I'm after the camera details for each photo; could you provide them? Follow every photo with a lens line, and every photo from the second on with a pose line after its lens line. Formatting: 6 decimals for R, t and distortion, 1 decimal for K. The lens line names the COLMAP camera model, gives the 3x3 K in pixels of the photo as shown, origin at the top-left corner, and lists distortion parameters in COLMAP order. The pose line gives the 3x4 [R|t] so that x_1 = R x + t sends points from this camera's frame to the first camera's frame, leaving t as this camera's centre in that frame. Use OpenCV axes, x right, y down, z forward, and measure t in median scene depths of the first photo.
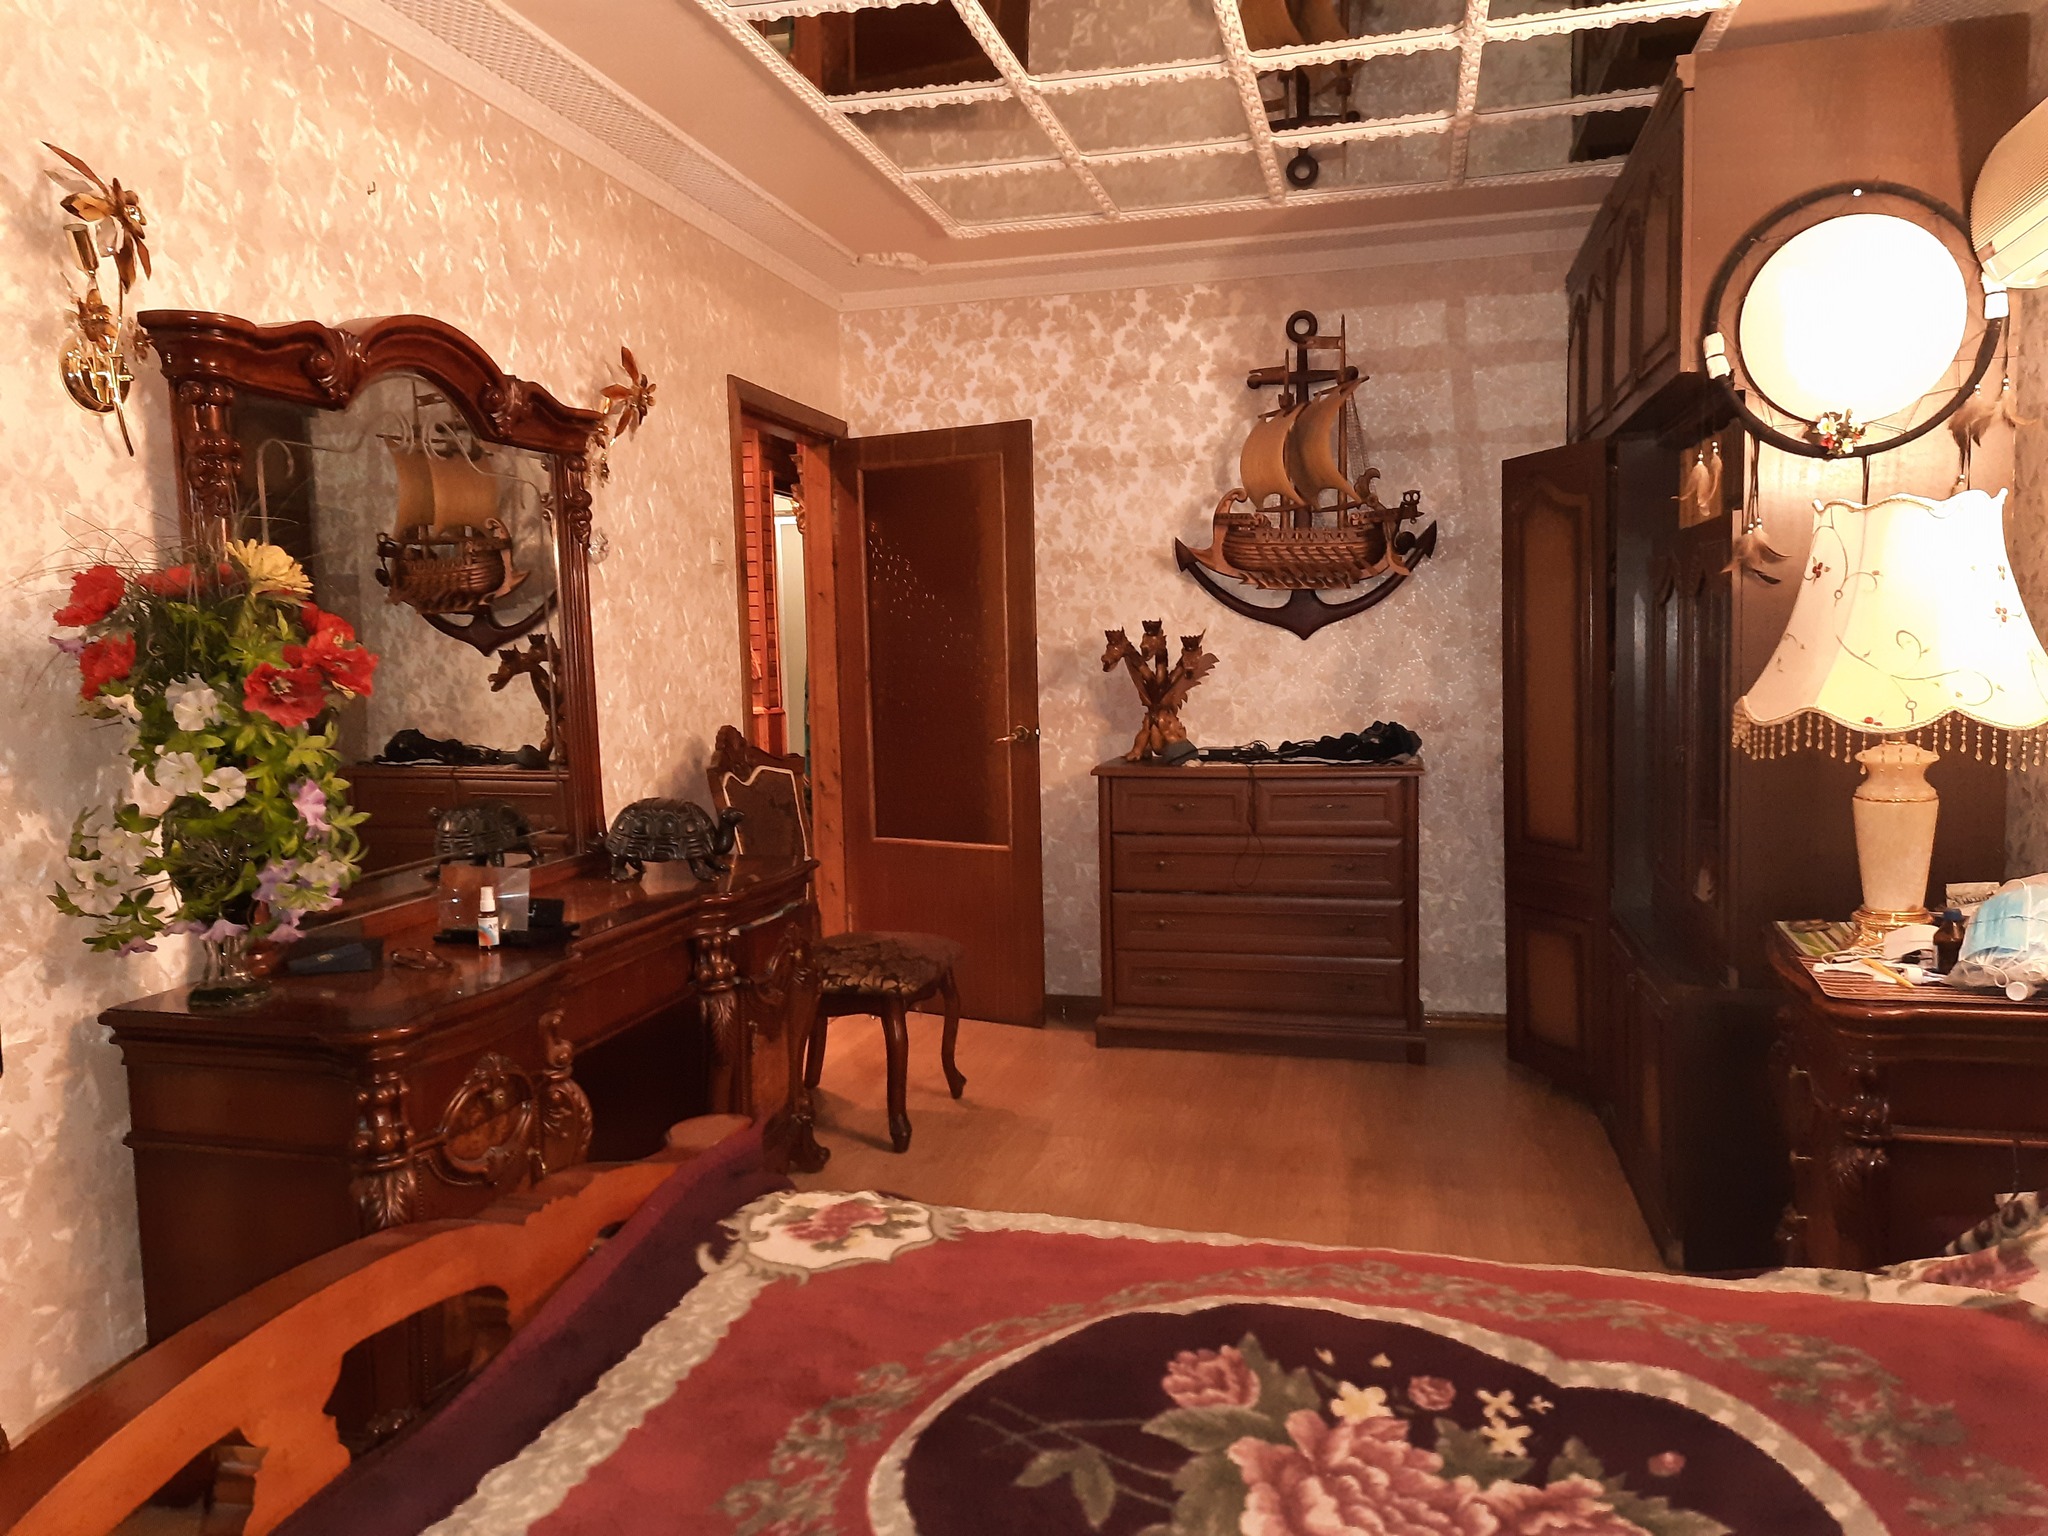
lens RADIAL K [[1448.6, 0, 1039.1], [0, 1448.6, 782.0], [0, 0, 1]] dist [0.129056, -0.149379]
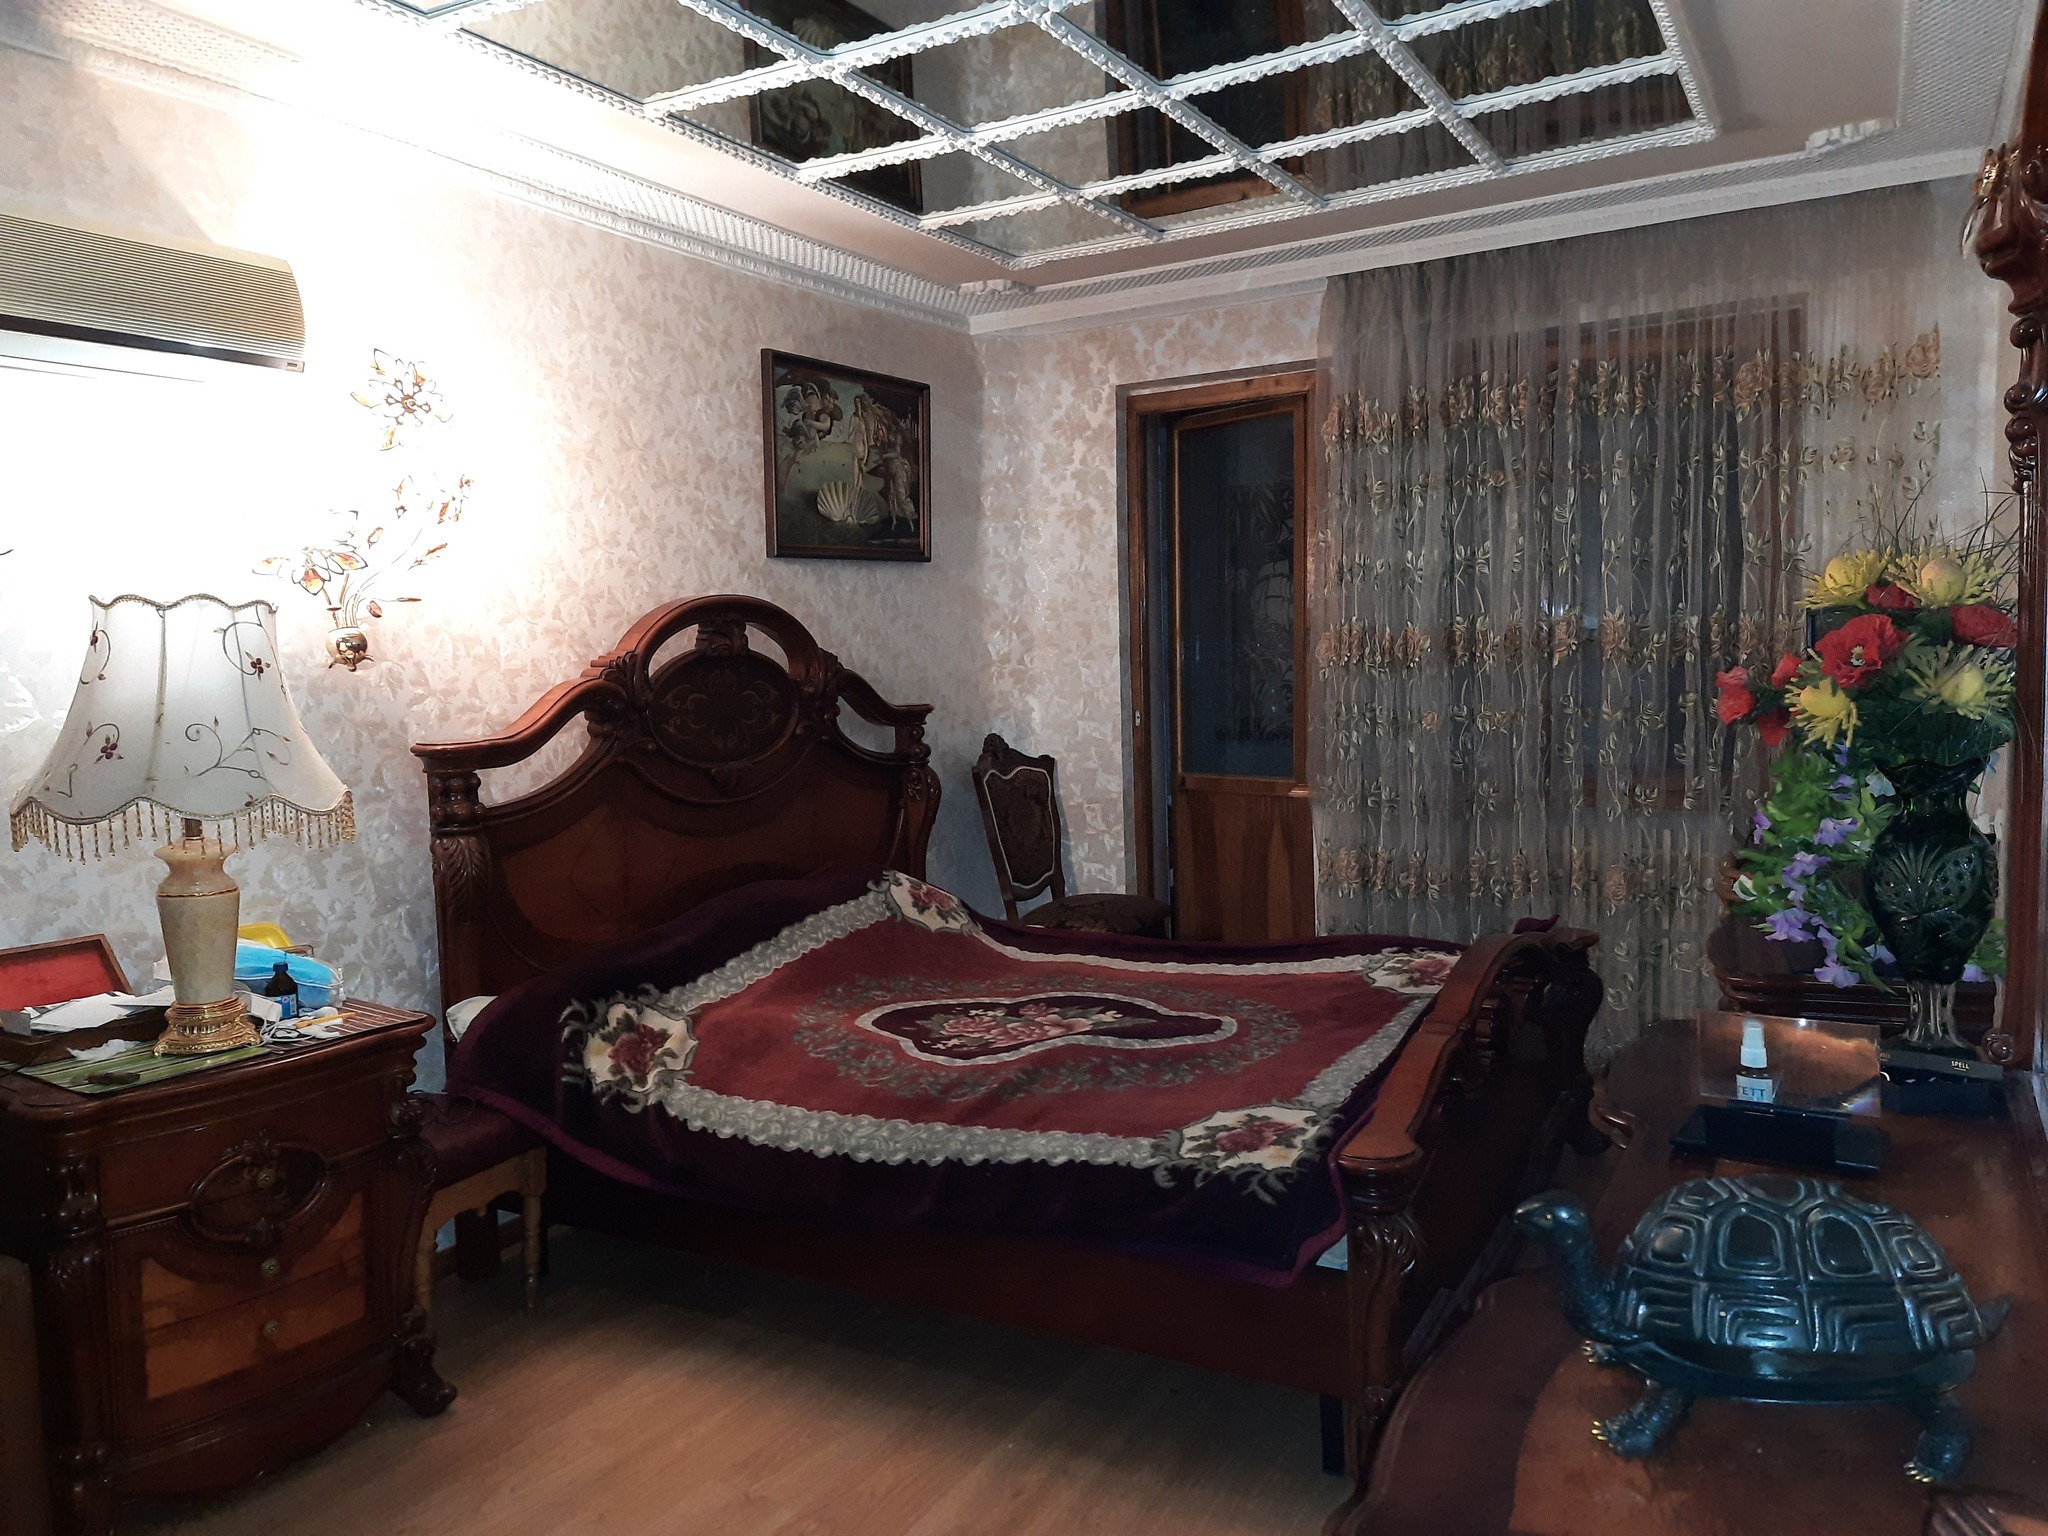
lens RADIAL K [[1448.6, 0, 1039.1], [0, 1448.6, 782.0], [0, 0, 1]] dist [0.129056, -0.149379]
pose [[-0.963343, 0.027771, 0.266832, -0.319531], [0.076257, 0.981945, 0.173114, -0.248796], [-0.257207, 0.187116, -0.948067, 2.295623]]
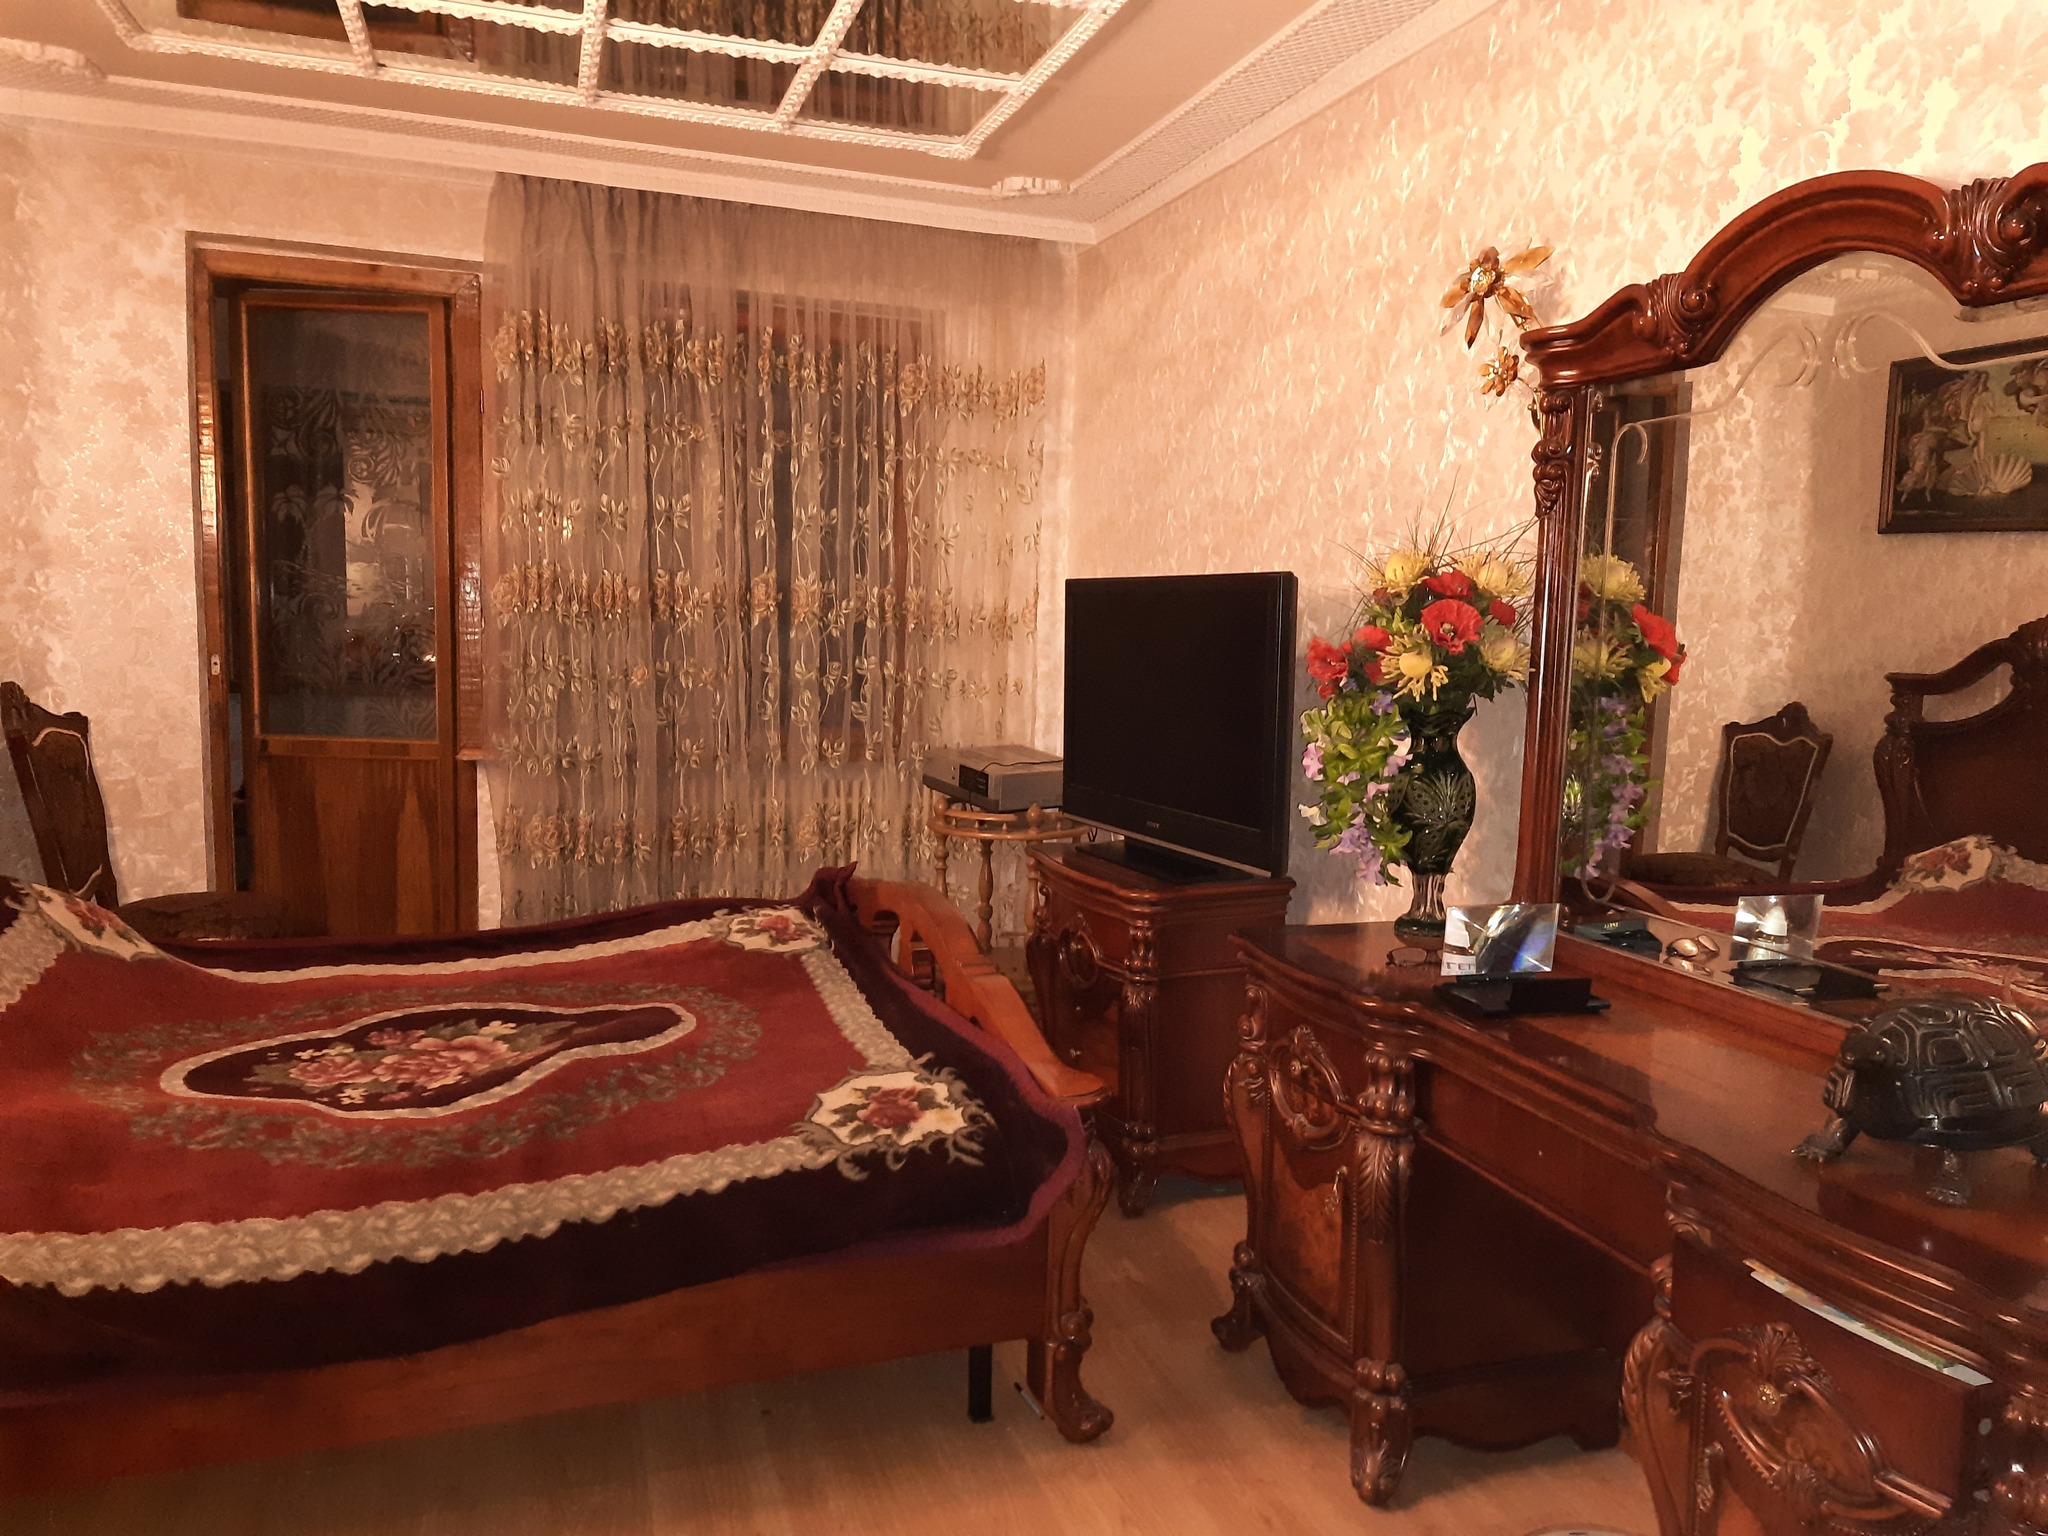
lens RADIAL K [[1448.6, 0, 1039.1], [0, 1448.6, 782.0], [0, 0, 1]] dist [0.129056, -0.149379]
pose [[-0.843655, 0.061601, -0.533341, 0.409557], [-0.059496, 0.976551, 0.206904, -0.234326], [0.533580, 0.206287, -0.820206, 2.095472]]
